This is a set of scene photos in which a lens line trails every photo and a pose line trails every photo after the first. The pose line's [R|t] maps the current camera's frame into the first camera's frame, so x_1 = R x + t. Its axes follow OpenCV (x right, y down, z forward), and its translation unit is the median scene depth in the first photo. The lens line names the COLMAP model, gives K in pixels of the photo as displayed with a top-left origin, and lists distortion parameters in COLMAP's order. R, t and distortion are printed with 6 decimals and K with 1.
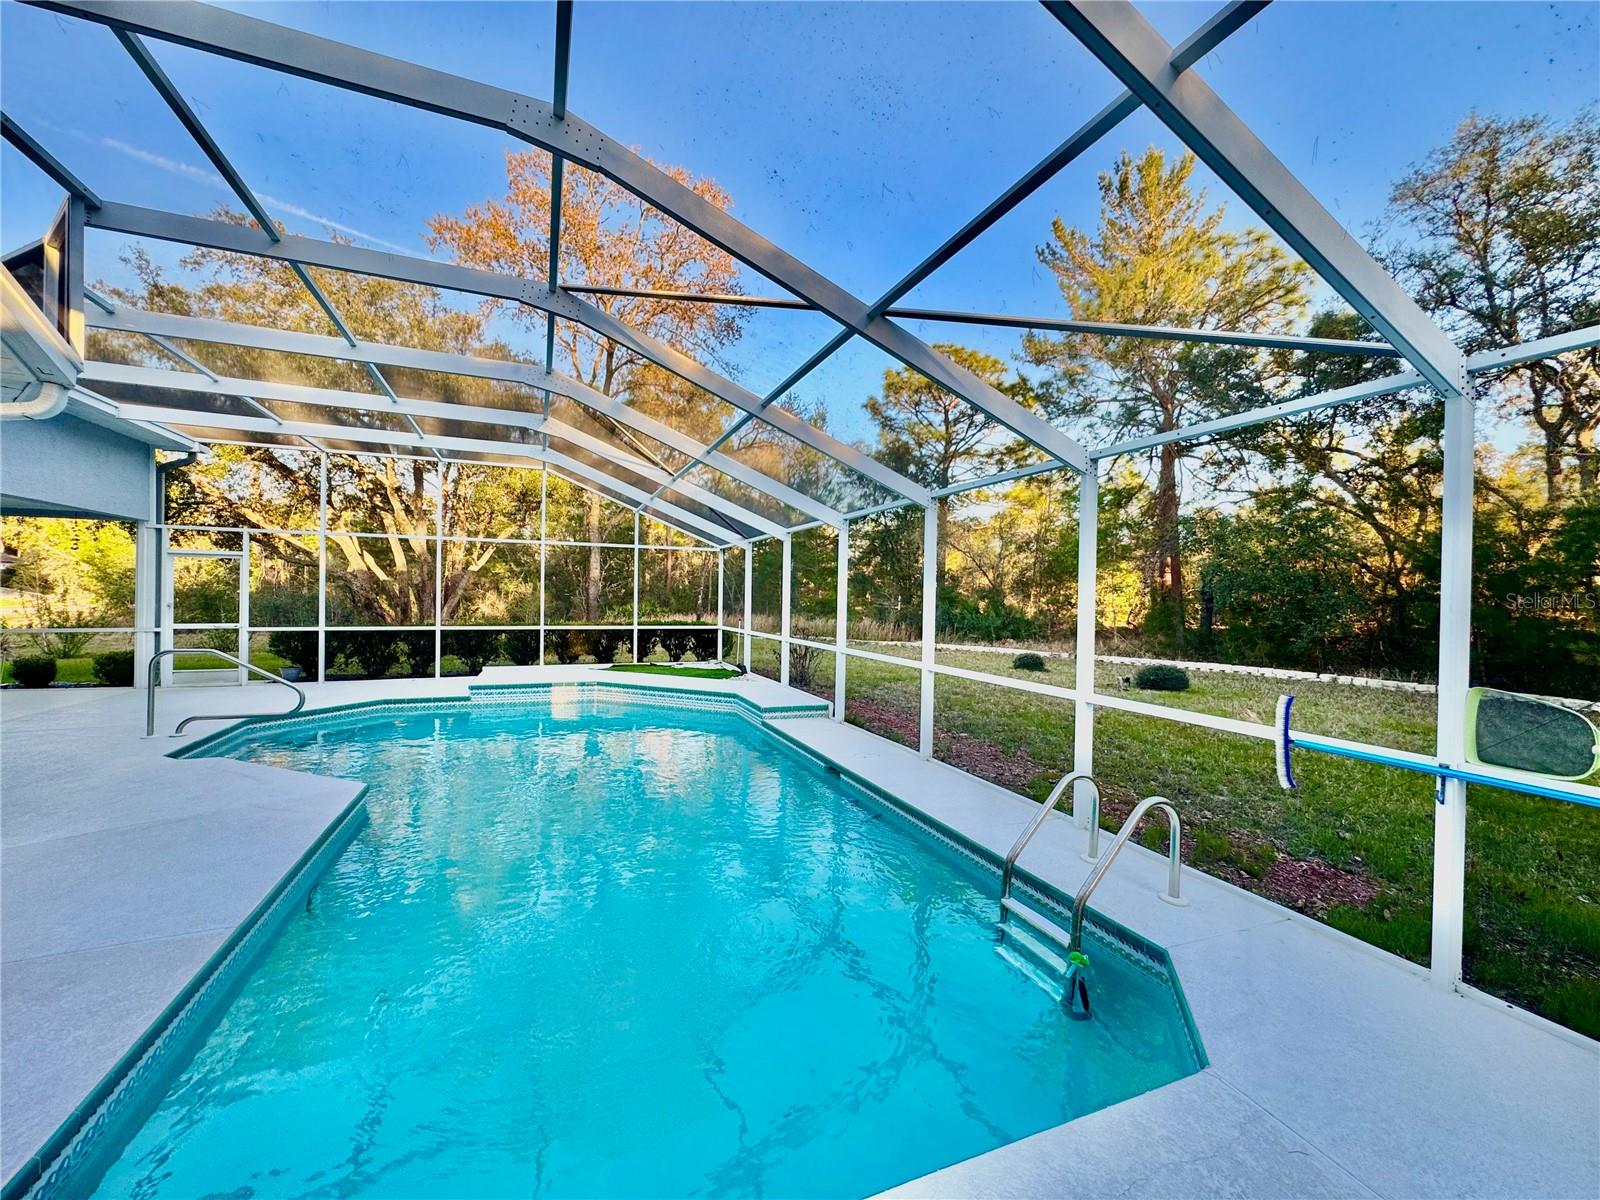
lens RADIAL K [[640.5, 0, 802.5], [0, 640.5, 600.7], [0, 0, 1]] dist [-0.001616, 0.000329]
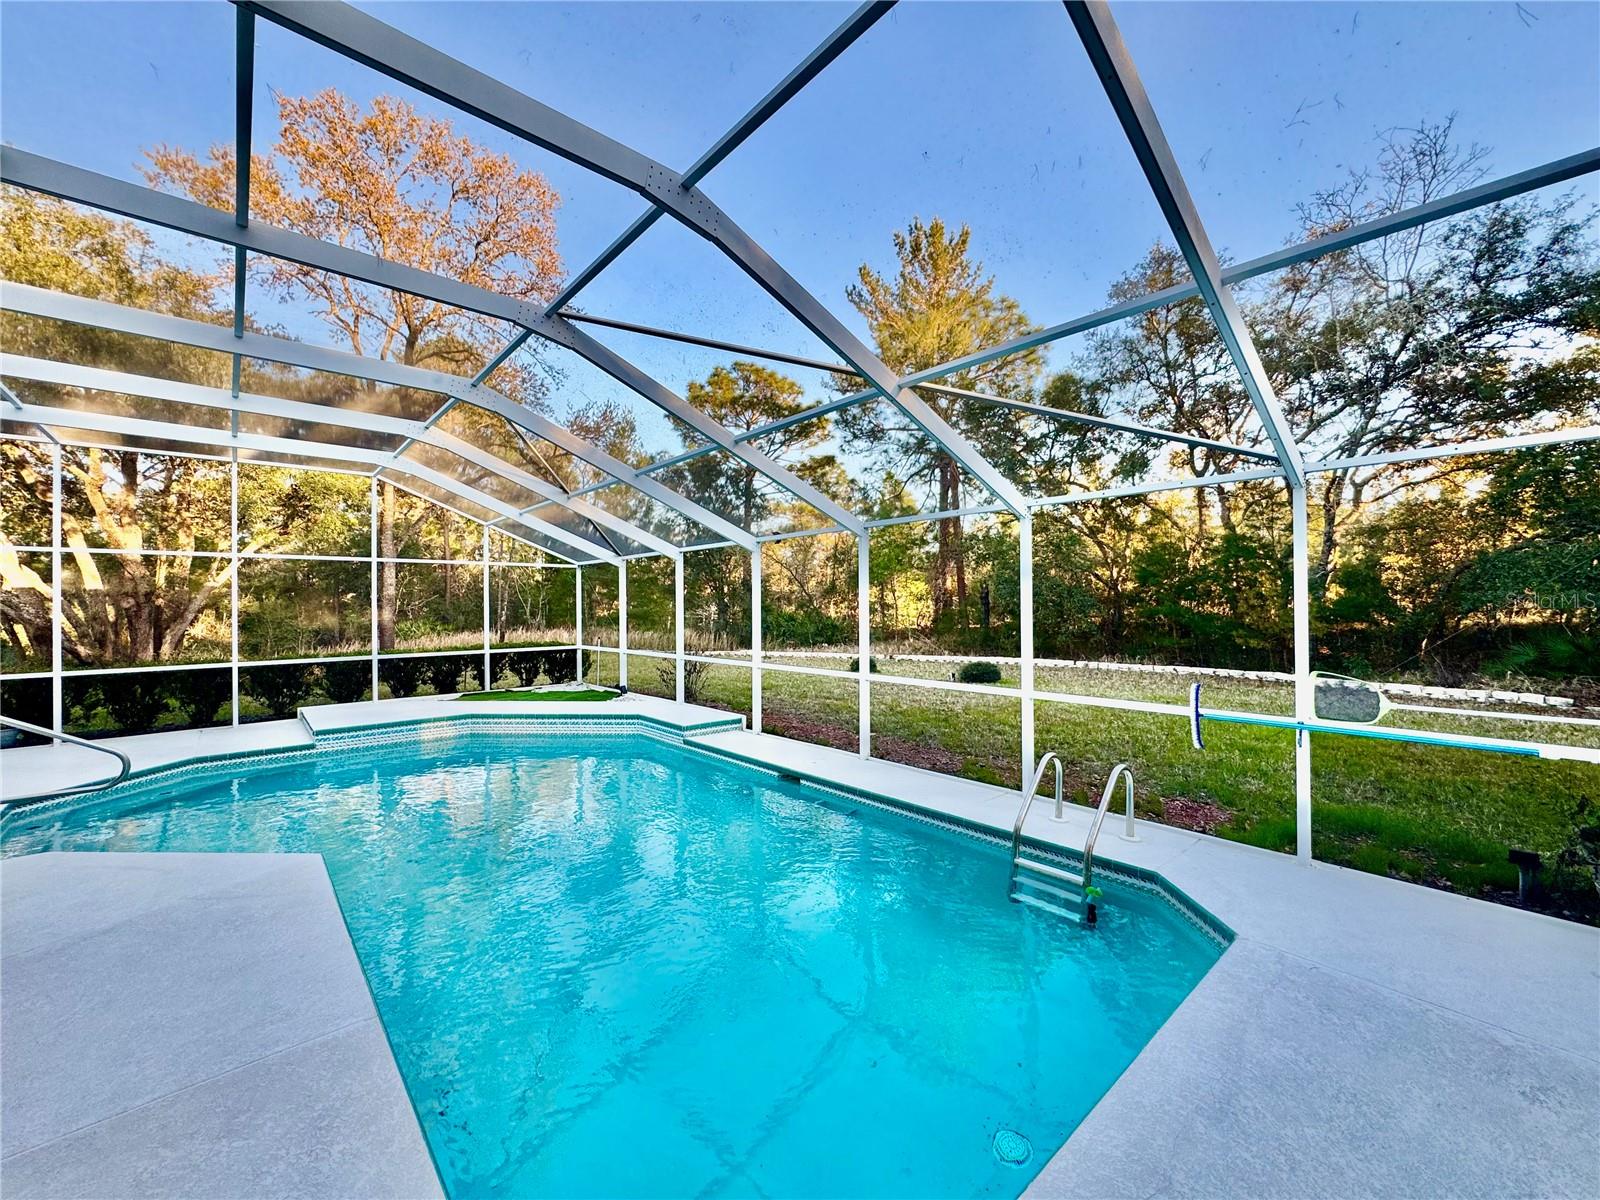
lens RADIAL K [[640.5, 0, 802.5], [0, 640.5, 600.7], [0, 0, 1]] dist [-0.001616, 0.000329]
pose [[0.941812, -0.022658, 0.335377, -0.148983], [0.026308, 0.999634, -0.006346, -0.014085], [-0.335110, 0.014800, 0.942063, -0.016217]]
